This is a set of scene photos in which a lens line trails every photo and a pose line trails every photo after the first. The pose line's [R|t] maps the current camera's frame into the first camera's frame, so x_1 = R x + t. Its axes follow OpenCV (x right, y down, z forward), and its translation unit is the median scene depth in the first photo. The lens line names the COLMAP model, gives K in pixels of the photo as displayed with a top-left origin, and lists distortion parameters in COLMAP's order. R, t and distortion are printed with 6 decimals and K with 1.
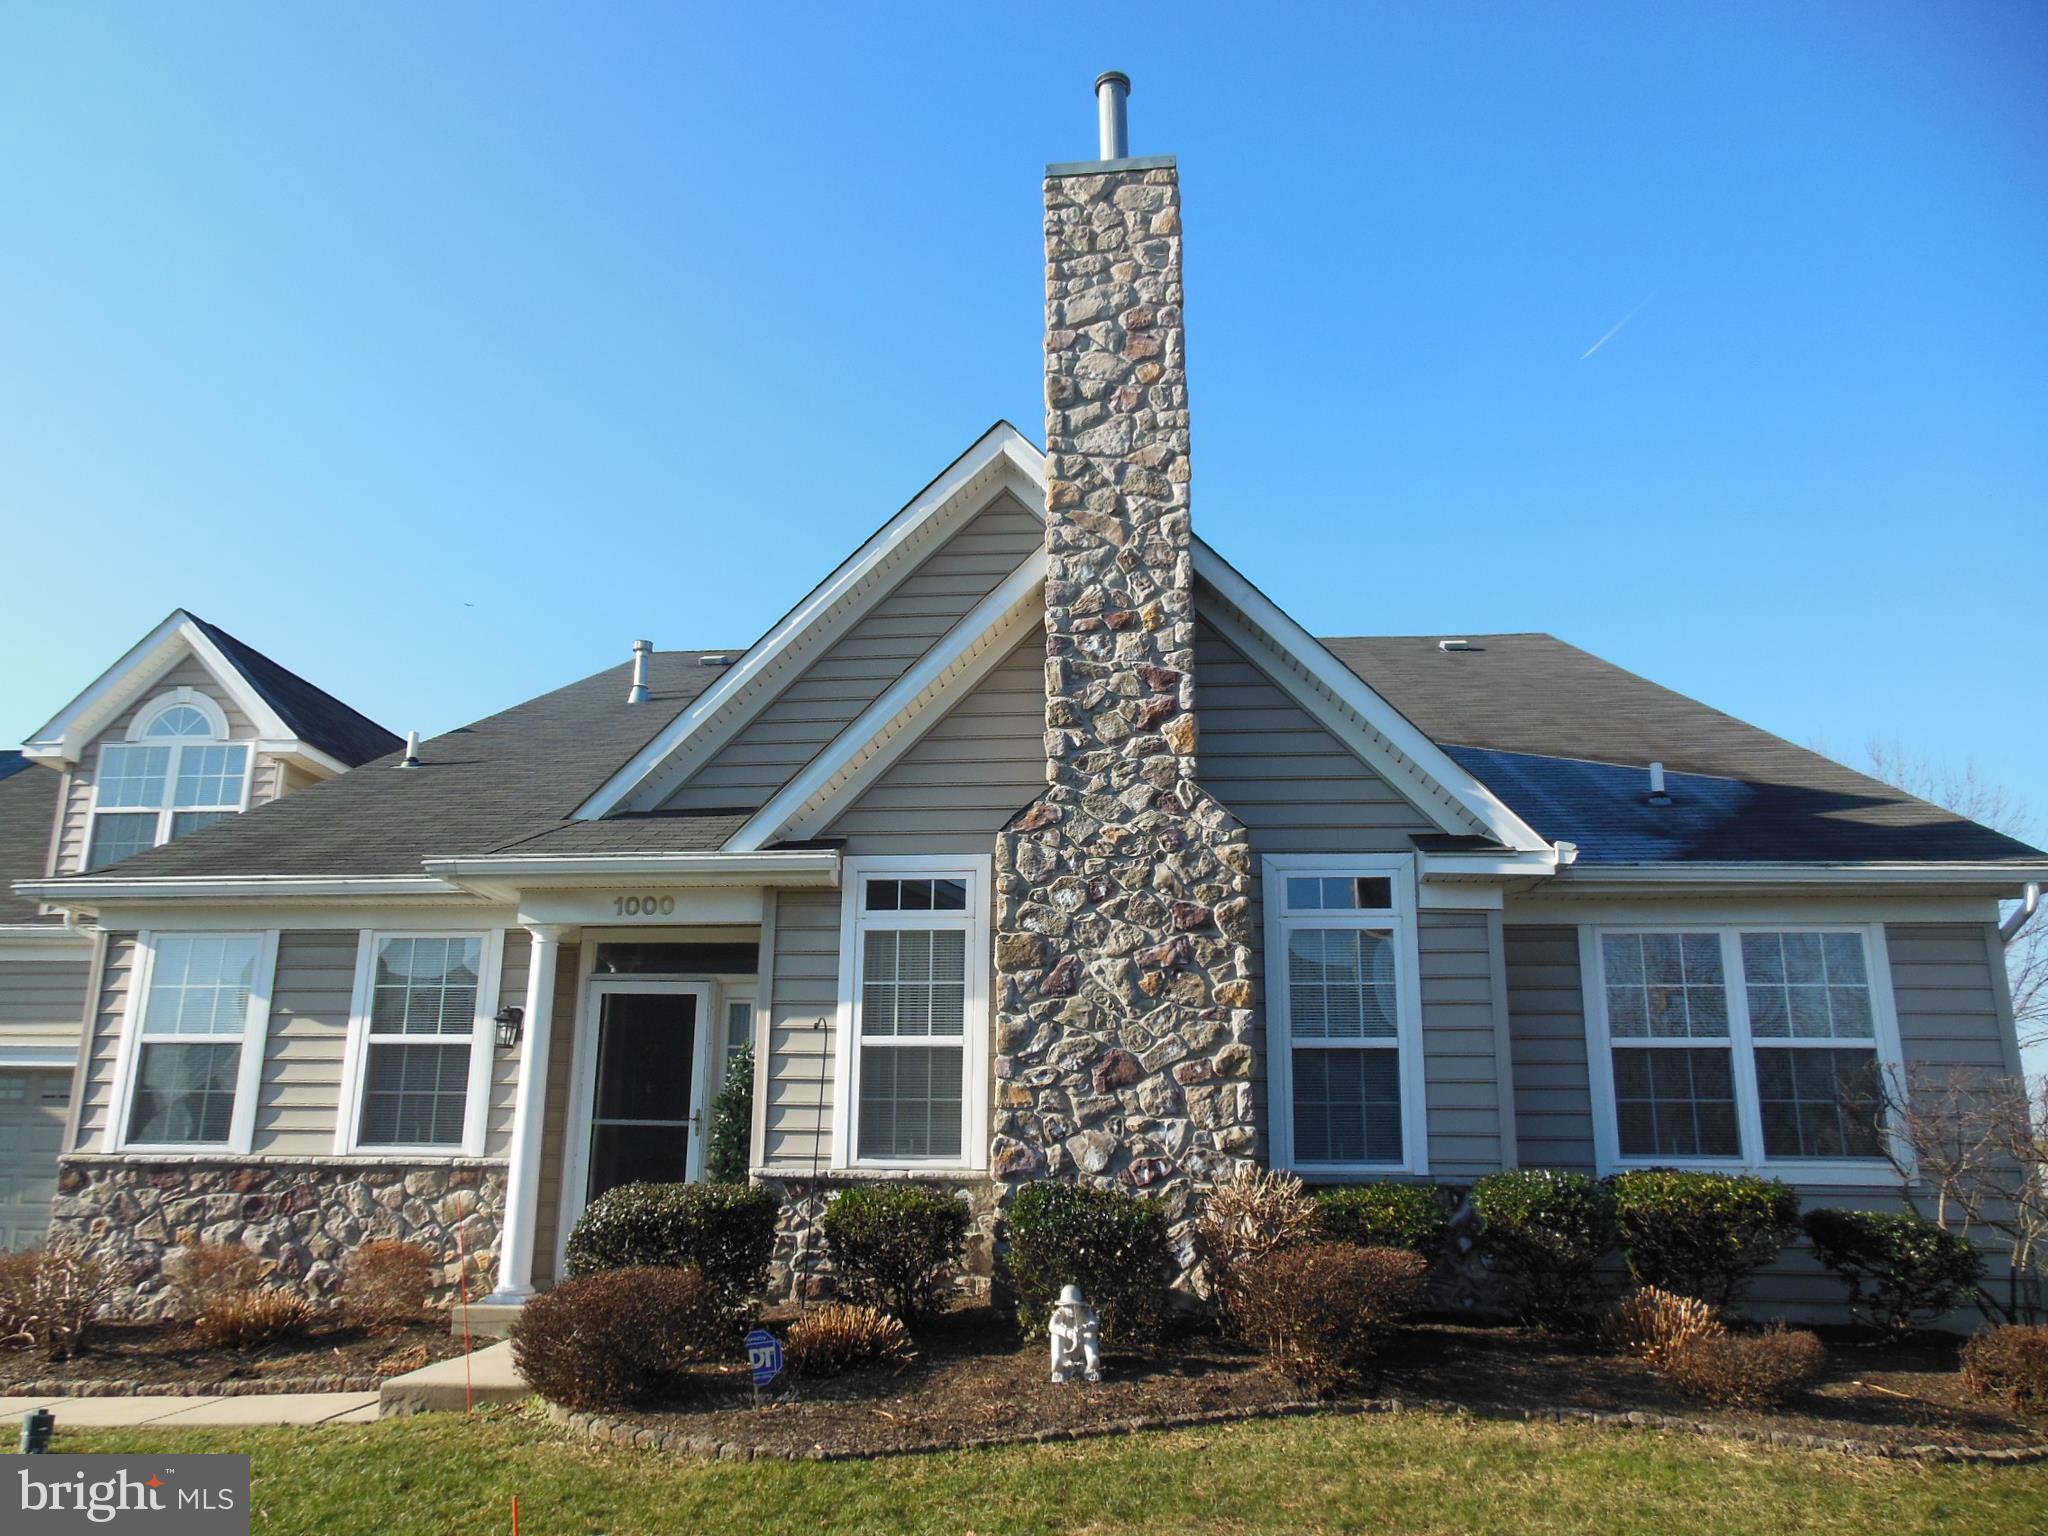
lens RADIAL K [[1580.0, 0, 1019.3], [0, 1580.0, 768.3], [0, 0, 1]] dist [-0.080323, 0.128764]
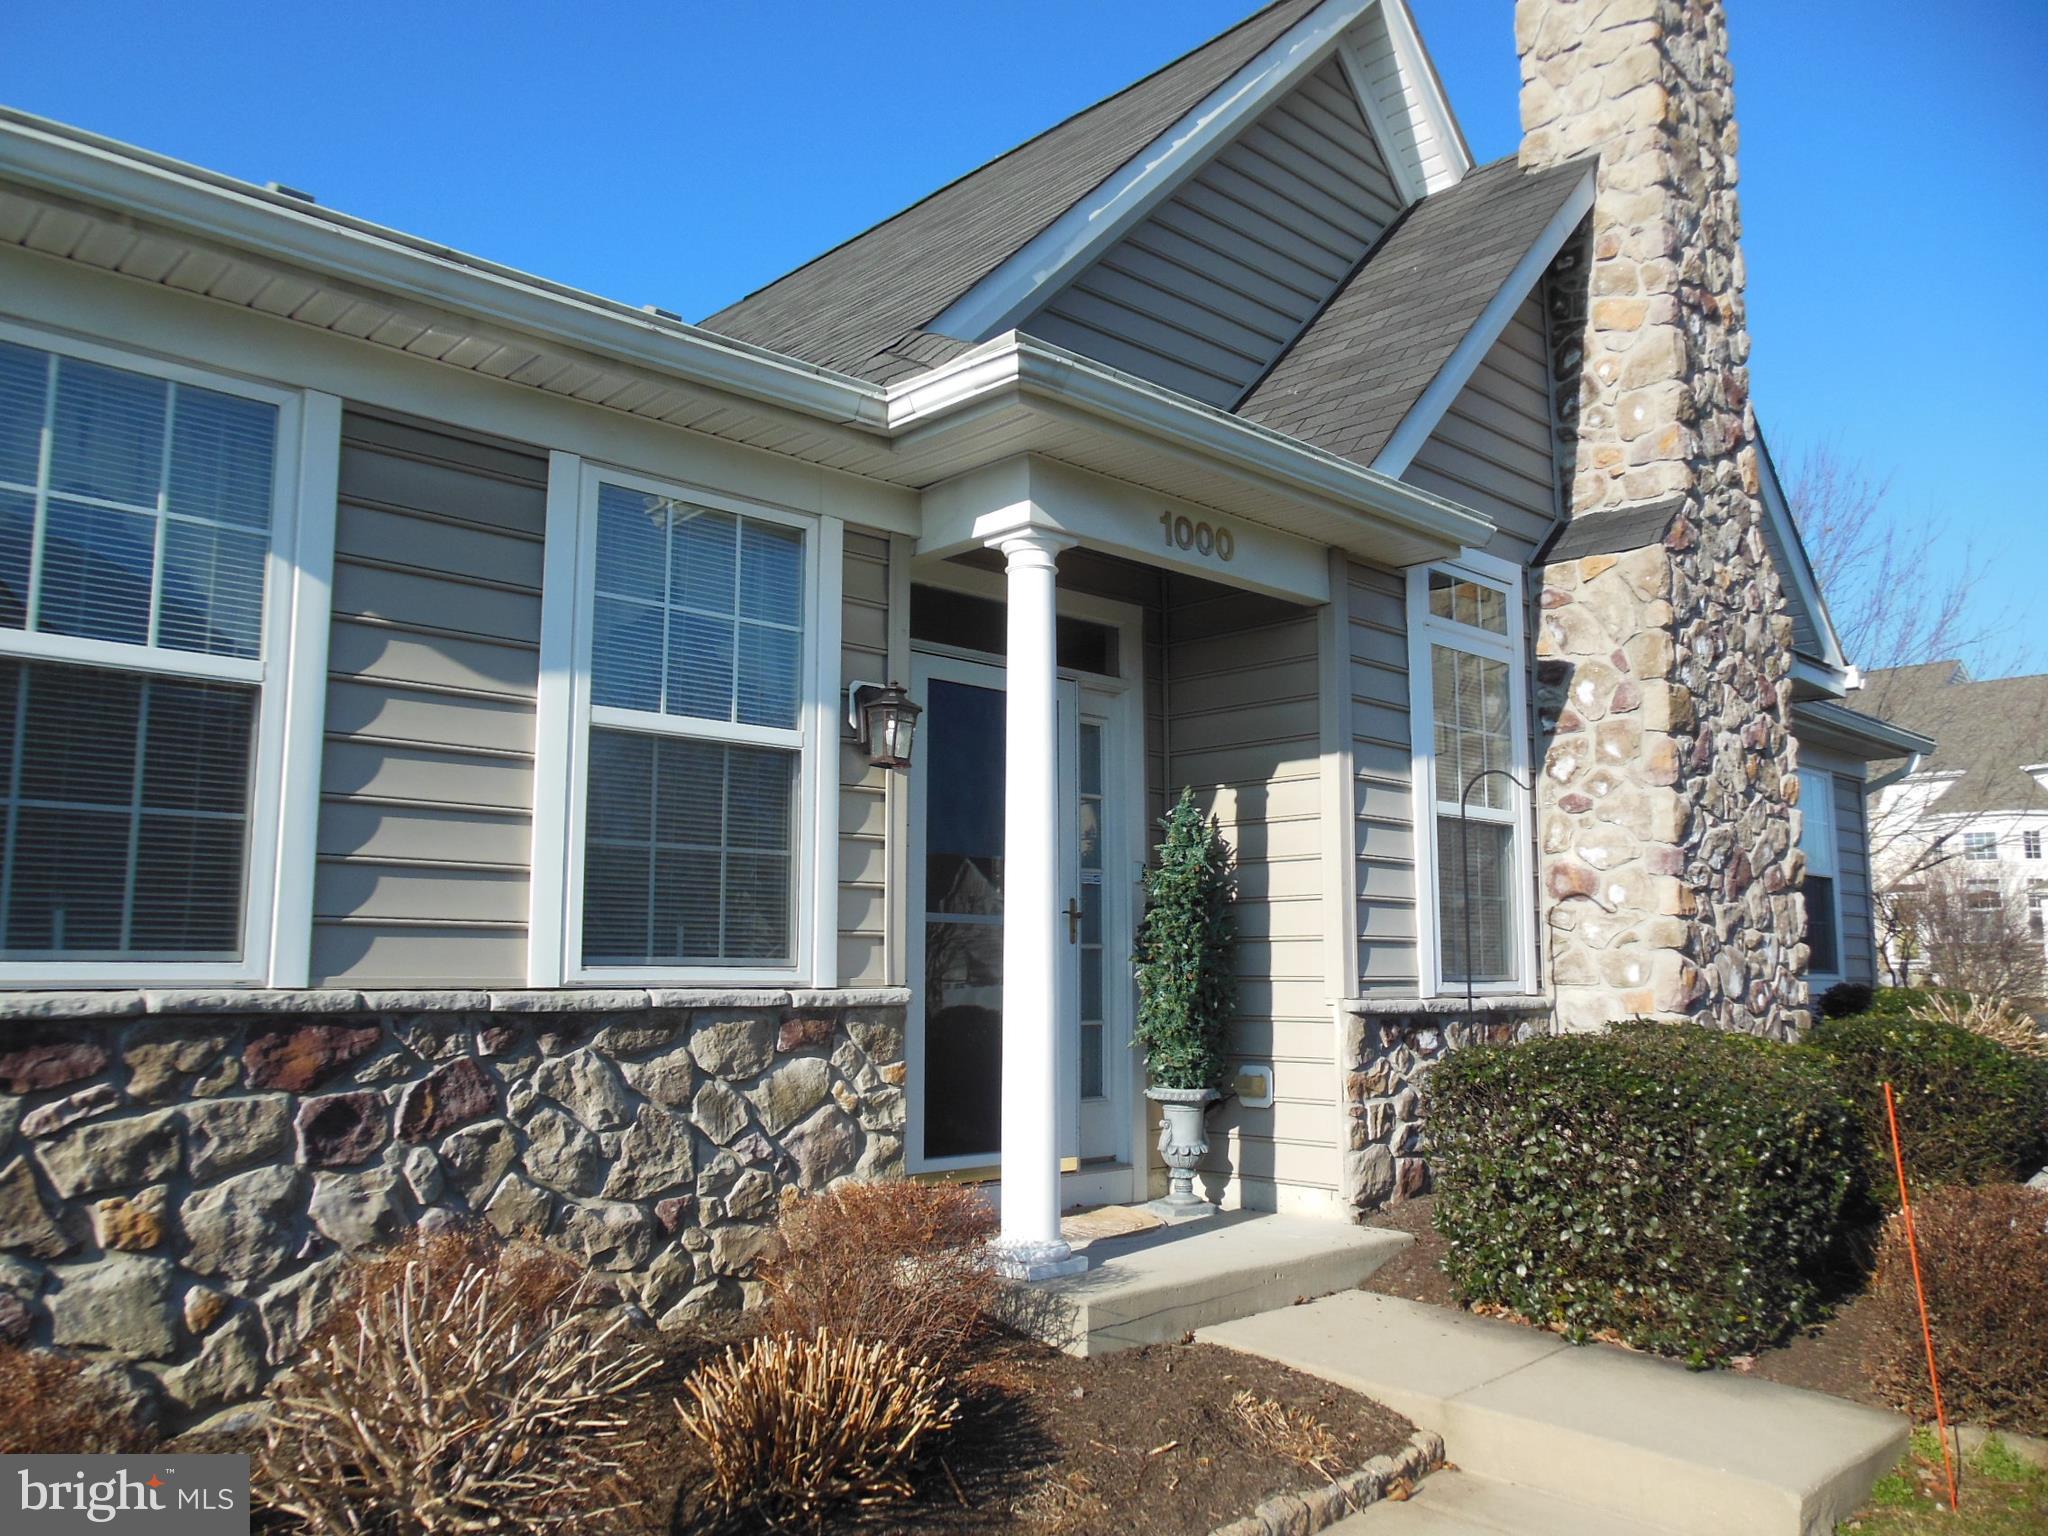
lens RADIAL K [[1580.0, 0, 1021.7], [0, 1580.0, 784.0], [0, 0, 1]] dist [-0.080323, 0.128764]
pose [[0.654010, 0.084895, 0.751707, -0.676630], [-0.189623, 0.980356, 0.054261, 0.151519], [-0.732335, -0.178028, 0.657261, 0.656565]]
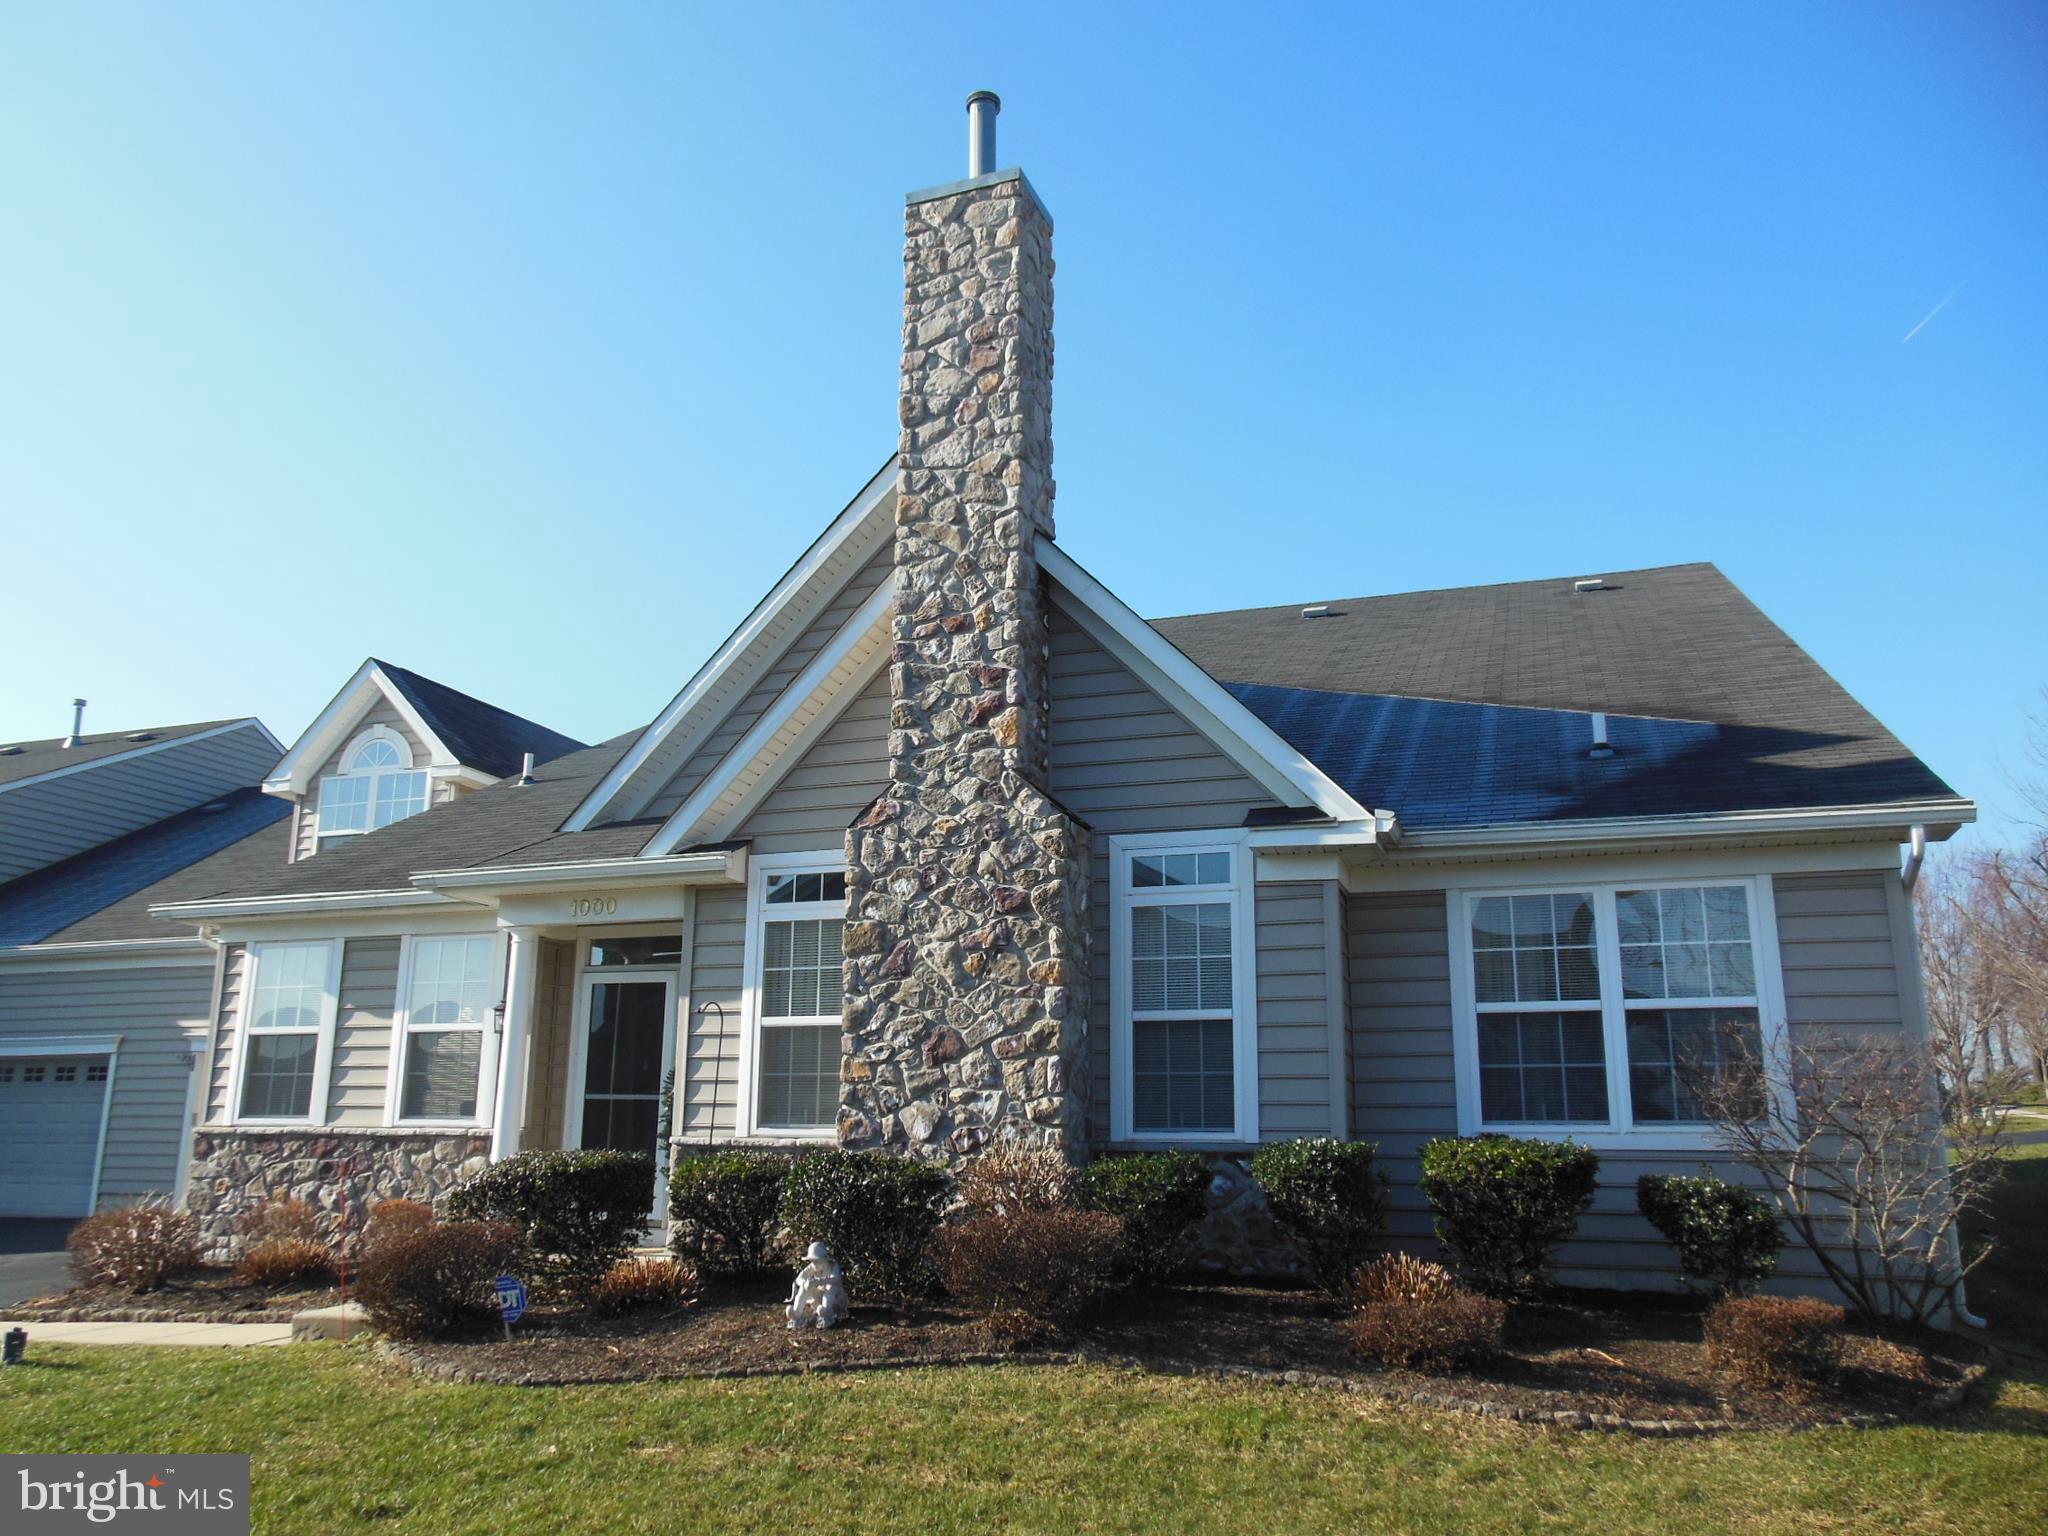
lens RADIAL K [[1580.0, 0, 1025.1], [0, 1580.0, 769.1], [0, 0, 1]] dist [-0.080323, 0.128764]
pose [[0.968513, -0.060576, -0.241479, 0.337803], [0.066281, 0.997680, 0.015567, -0.008677], [0.239976, -0.031082, 0.970281, -0.021793]]
